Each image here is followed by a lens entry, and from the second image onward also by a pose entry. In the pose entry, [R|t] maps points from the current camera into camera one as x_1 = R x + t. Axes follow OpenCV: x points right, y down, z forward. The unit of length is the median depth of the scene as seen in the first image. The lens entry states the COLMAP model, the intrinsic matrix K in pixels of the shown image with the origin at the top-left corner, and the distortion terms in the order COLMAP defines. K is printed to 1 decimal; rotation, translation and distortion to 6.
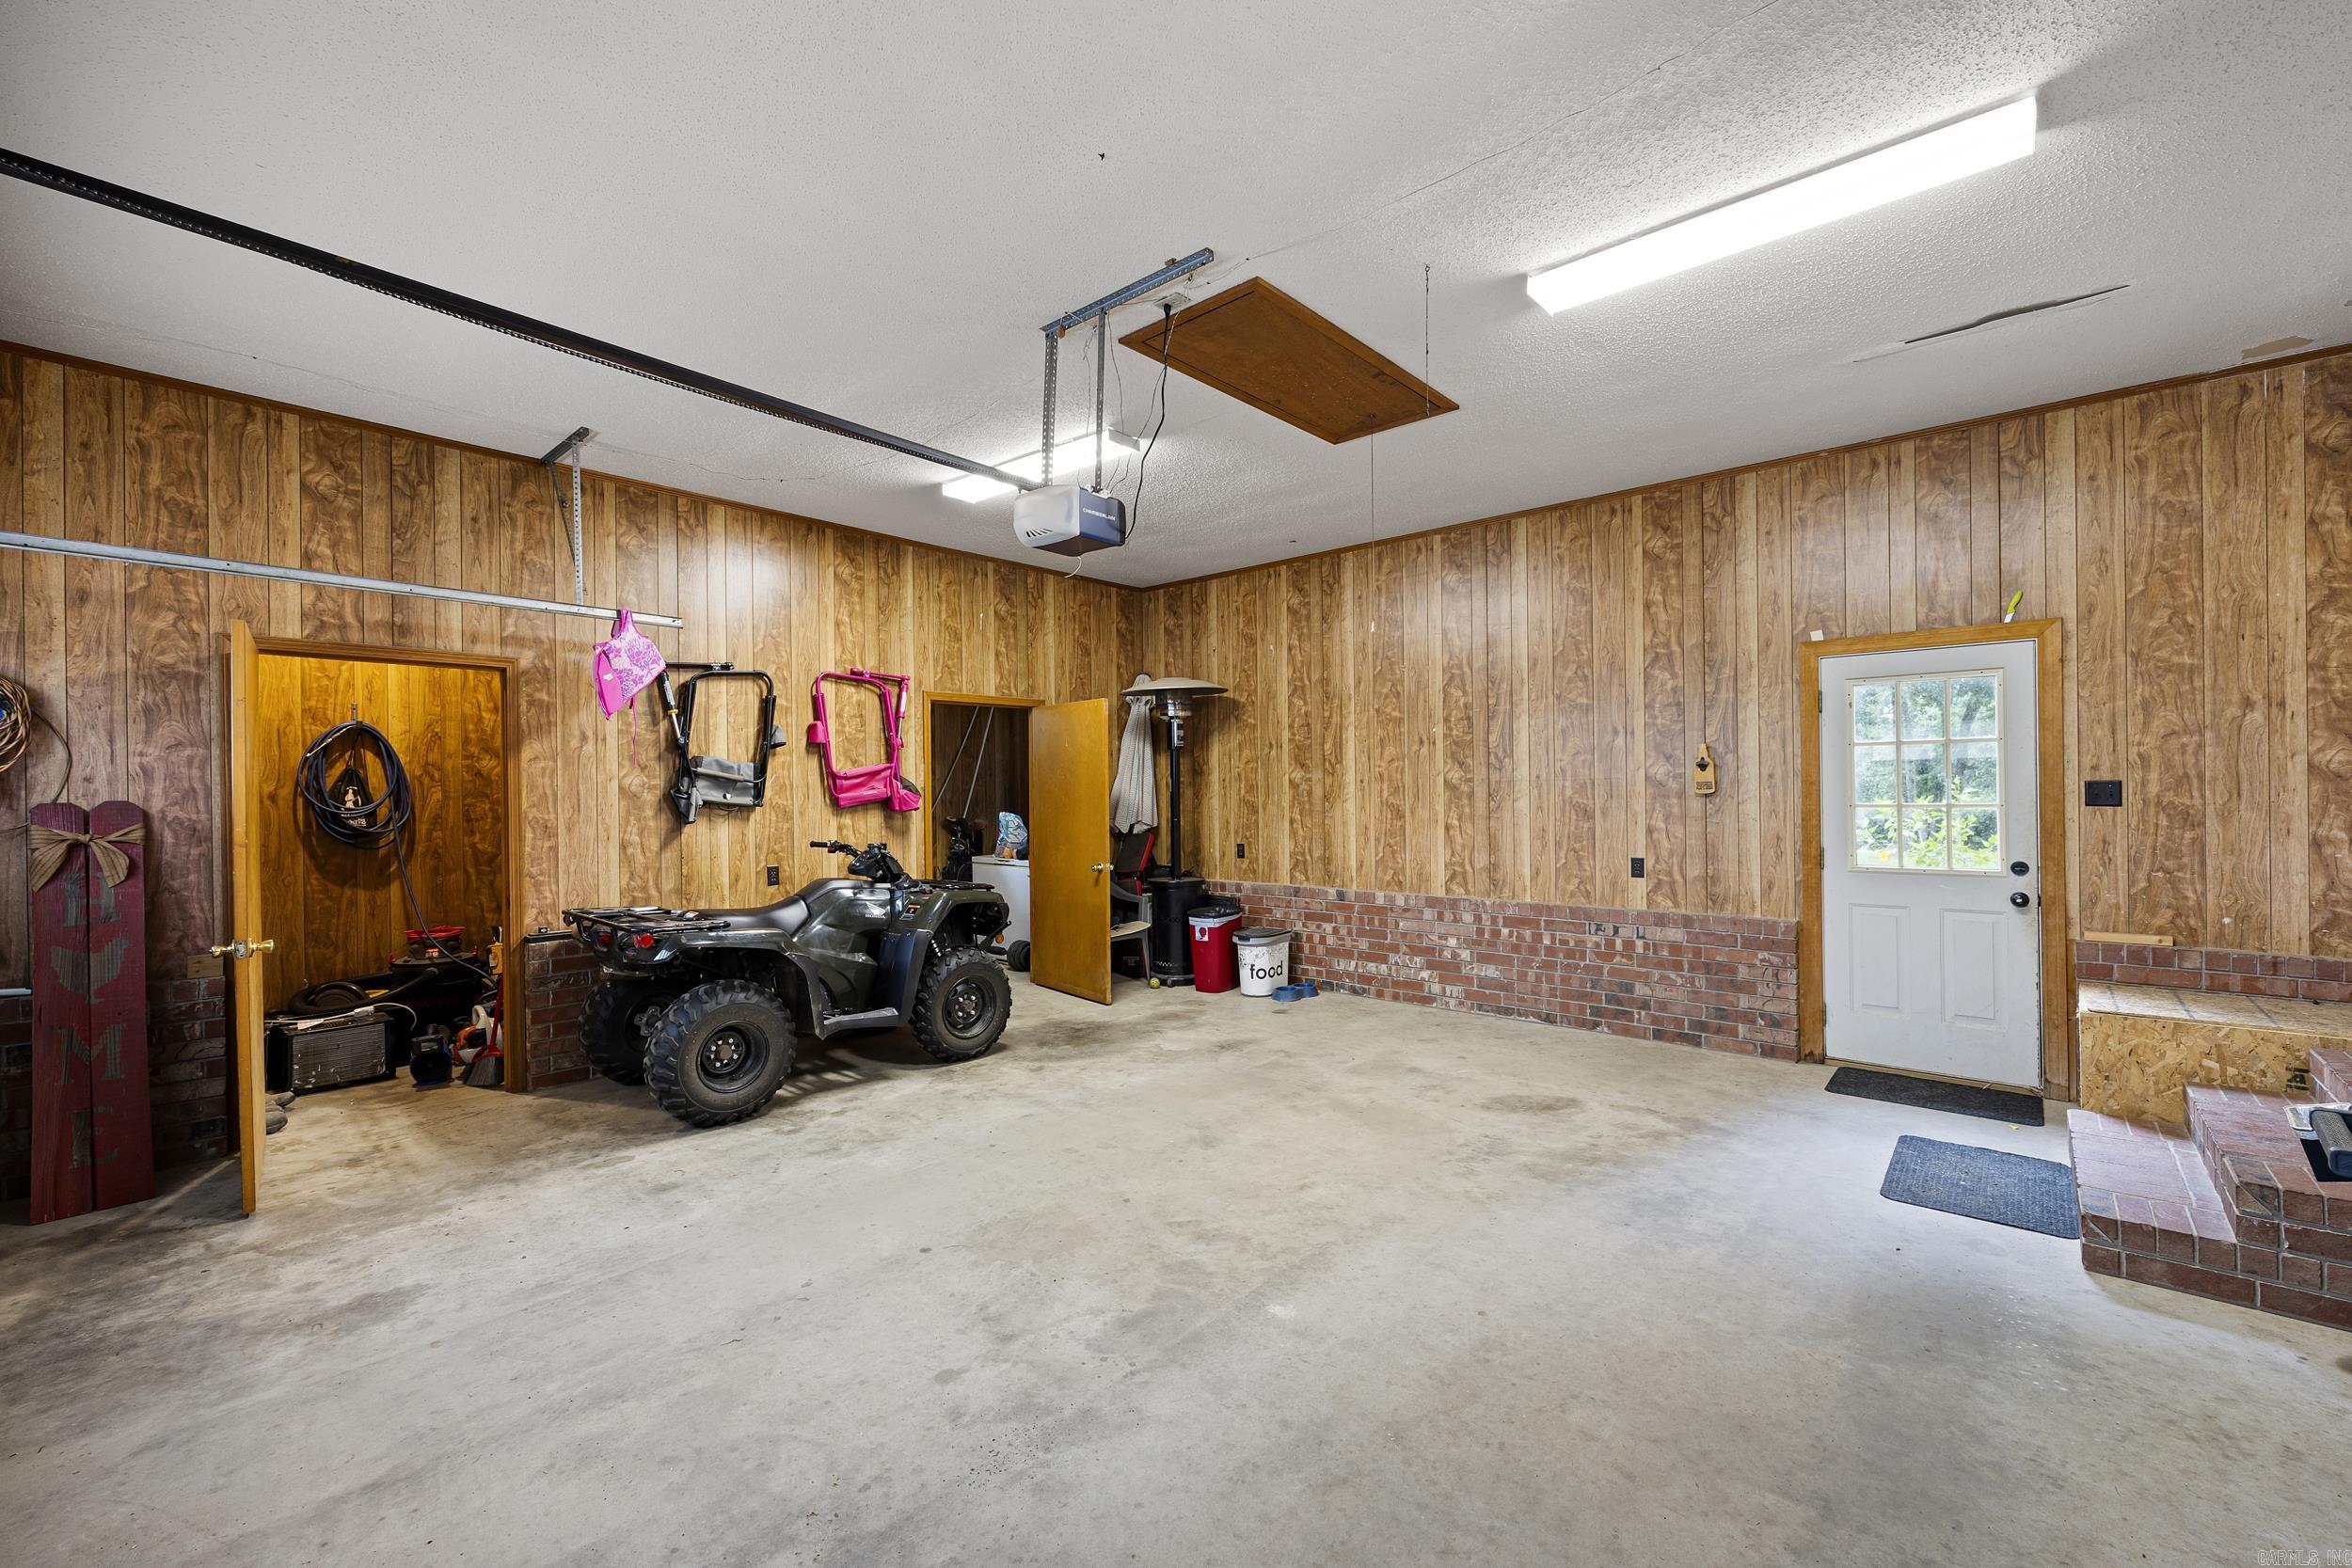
lens RADIAL K [[959.5, 0, 1185.6], [0, 959.5, 785.0], [0, 0, 1]] dist [0.000258, -0.000007]
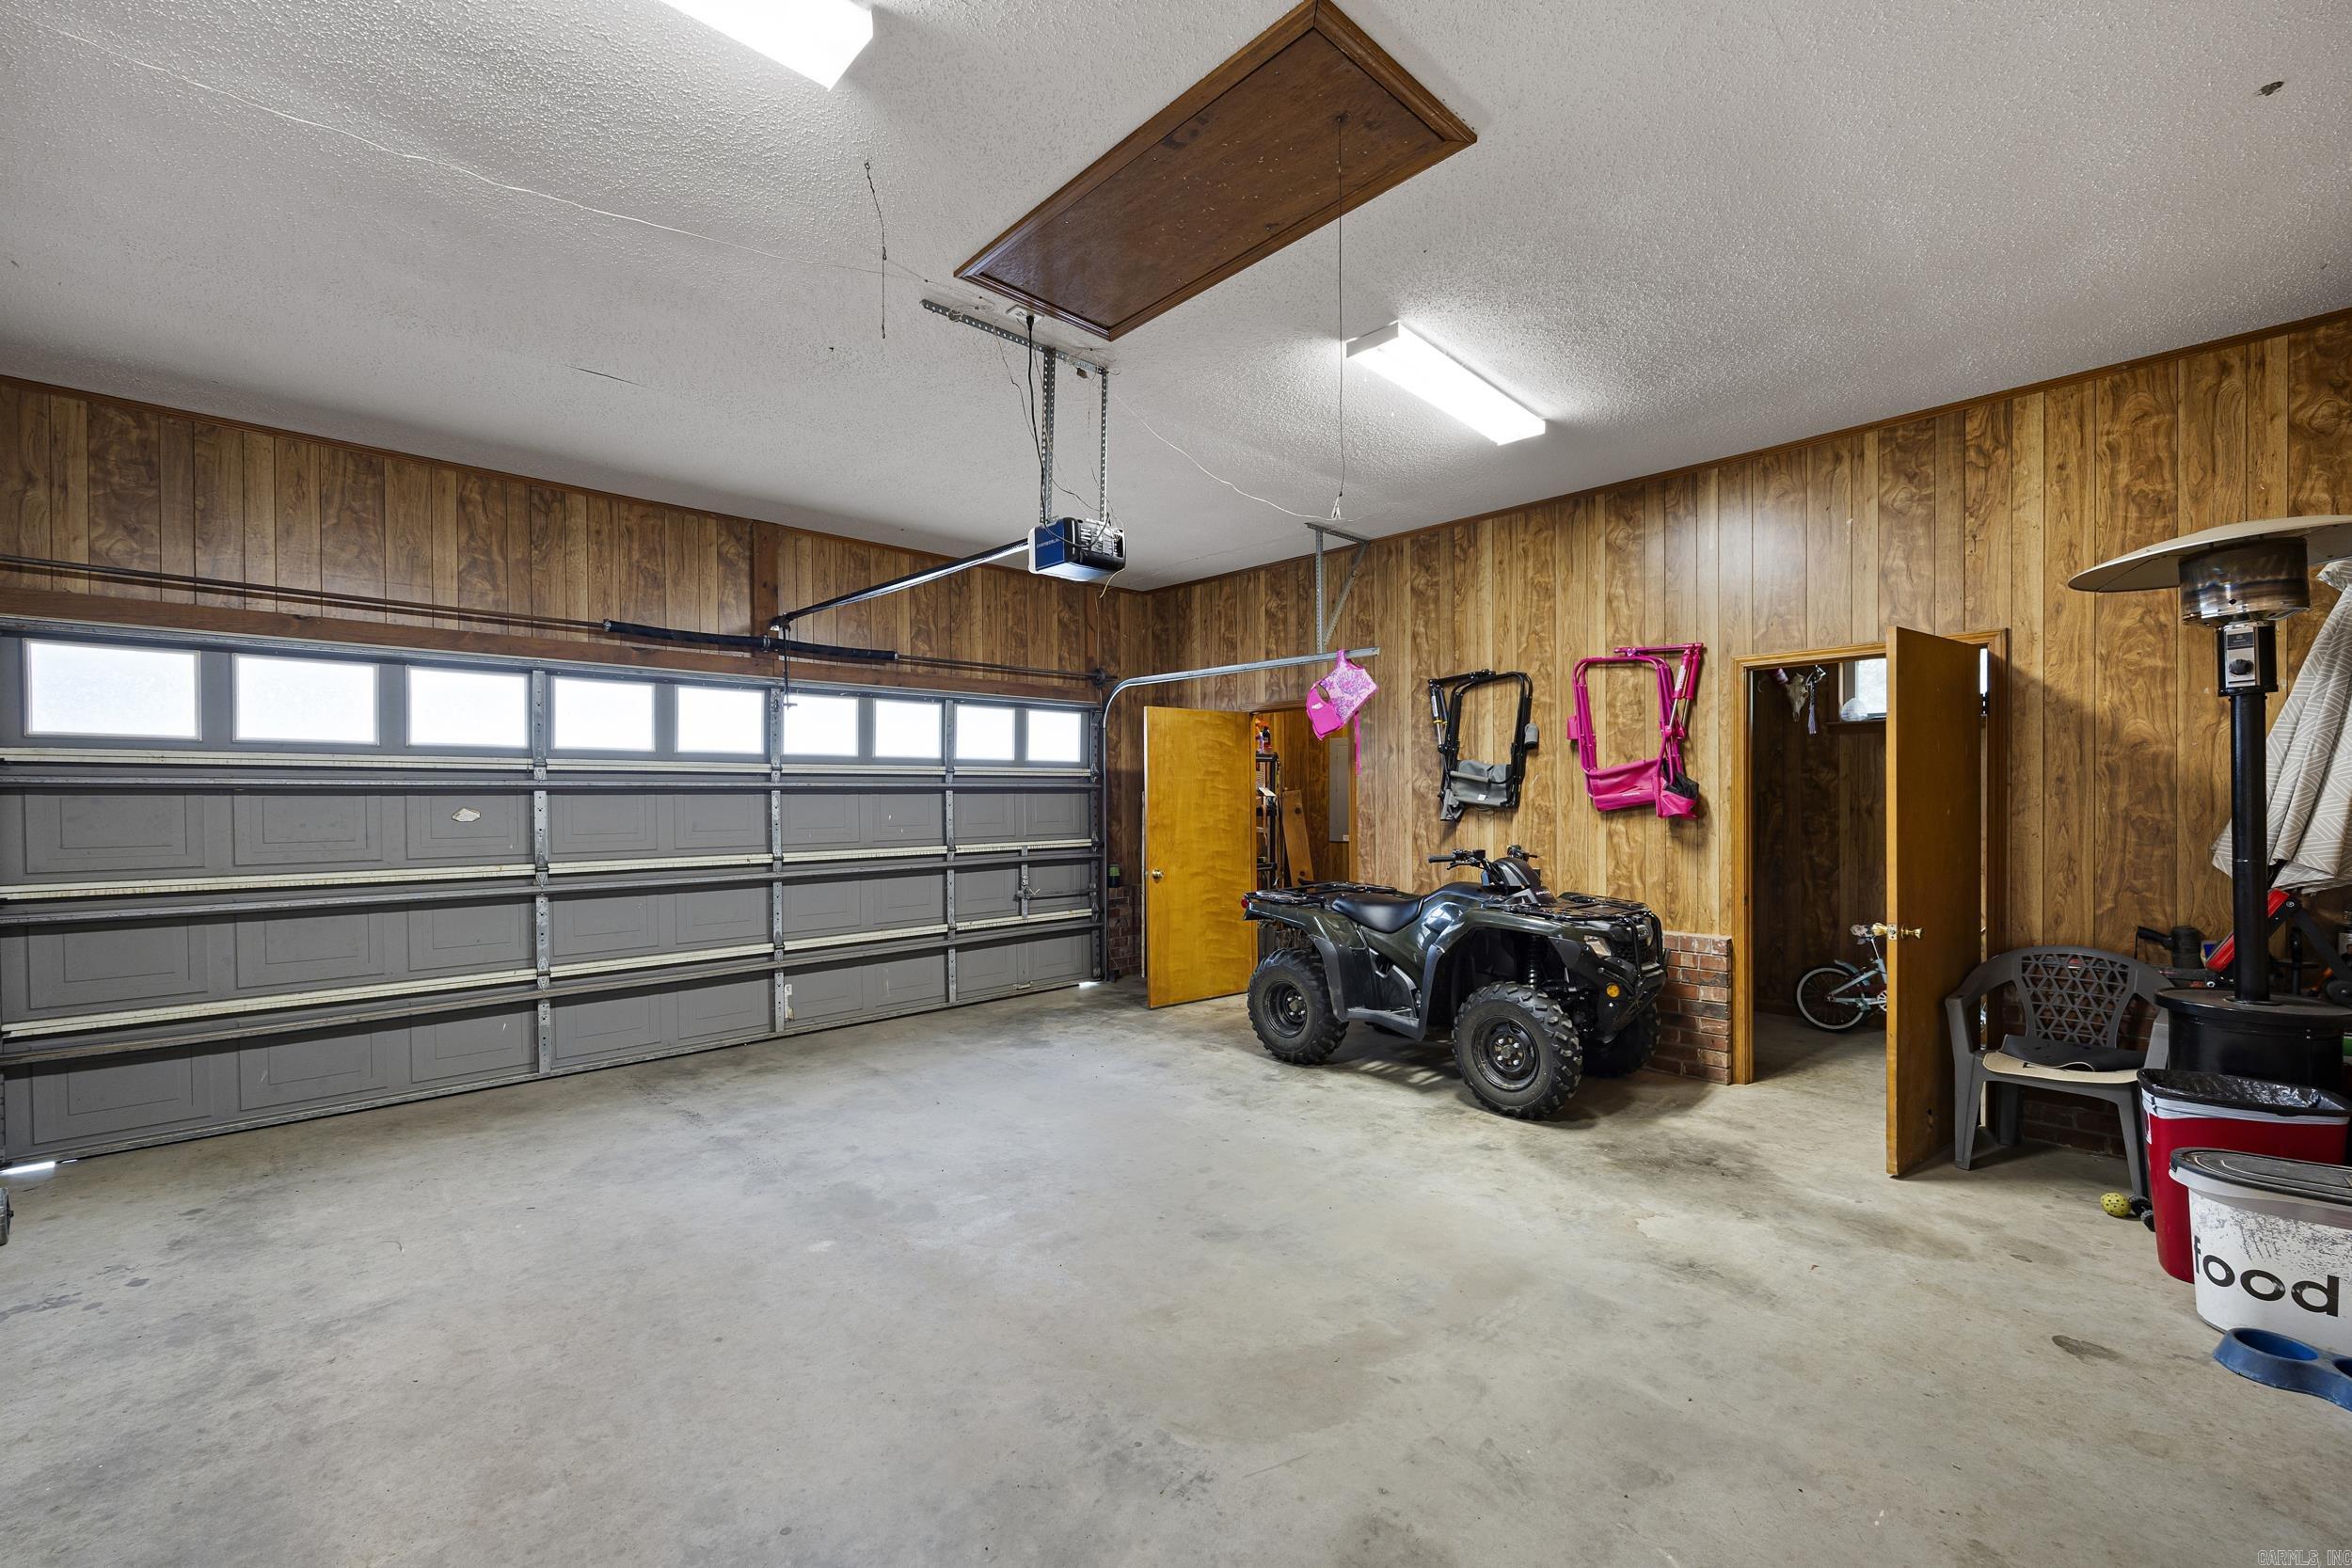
lens RADIAL K [[957.0, 0, 1177.1], [0, 957.0, 795.4], [0, 0, 1]] dist [-0.013140, -0.000038]
pose [[-0.084866, 0.008083, -0.996360, 0.696272], [0.012007, 0.999903, 0.007089, -0.001864], [0.996320, -0.011362, -0.084955, 0.881772]]
